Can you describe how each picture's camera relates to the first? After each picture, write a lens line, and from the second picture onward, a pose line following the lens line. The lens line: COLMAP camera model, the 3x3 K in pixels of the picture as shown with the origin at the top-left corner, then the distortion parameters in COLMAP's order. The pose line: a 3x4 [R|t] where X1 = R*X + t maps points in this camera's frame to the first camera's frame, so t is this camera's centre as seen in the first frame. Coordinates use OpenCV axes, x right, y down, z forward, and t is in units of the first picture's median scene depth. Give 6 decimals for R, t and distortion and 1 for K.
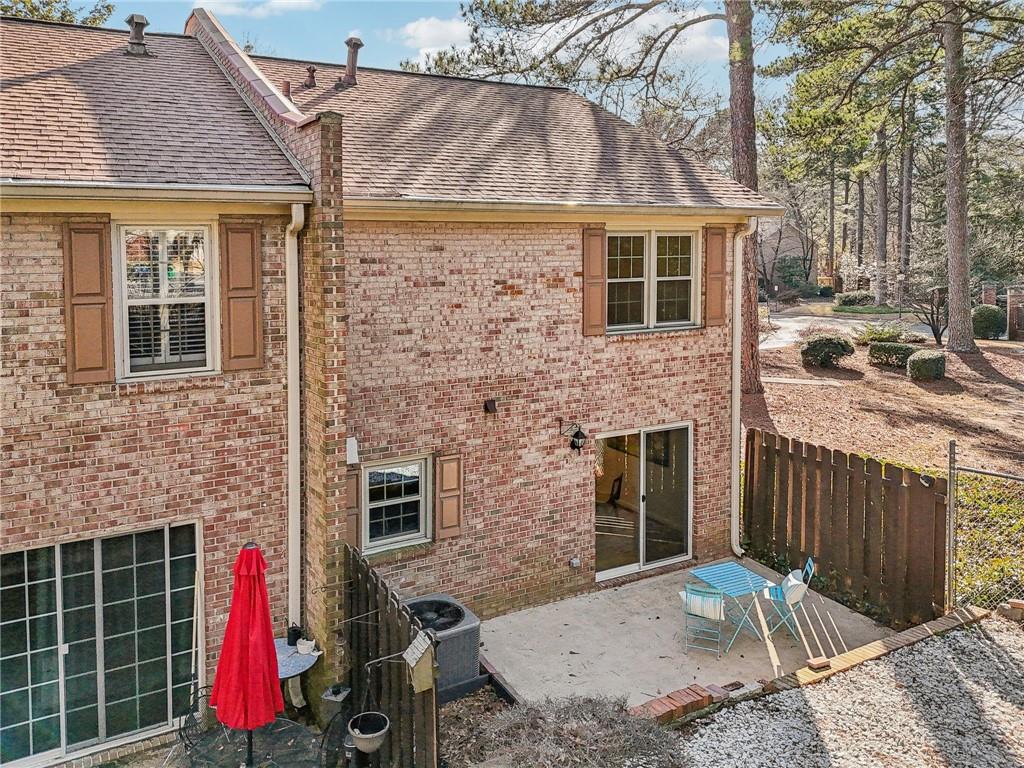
lens RADIAL K [[783.3, 0, 476.3], [0, 783.3, 288.6], [0, 0, 1]] dist [0.027562, -0.032764]
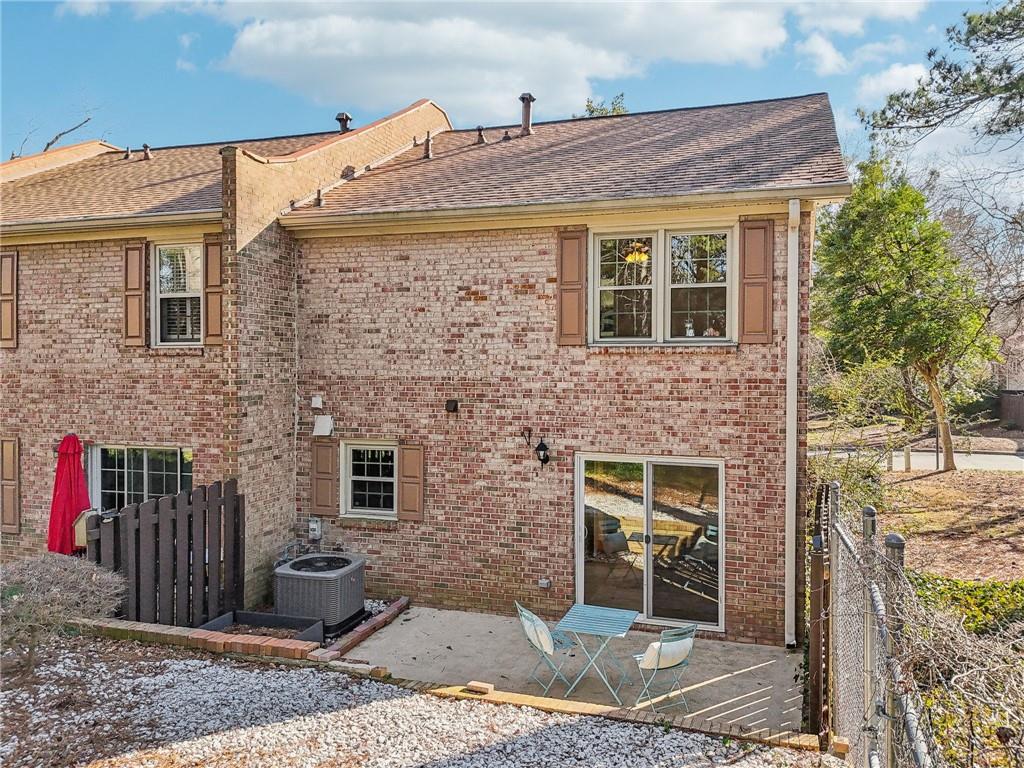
lens RADIAL K [[783.3, 0, 561.0], [0, 783.3, 371.2], [0, 0, 1]] dist [0.027562, -0.032764]
pose [[0.701600, 0.015920, -0.712393, 0.873447], [-0.042167, 0.998926, -0.019205, 0.117649], [0.711322, 0.043514, 0.701518, 0.362171]]
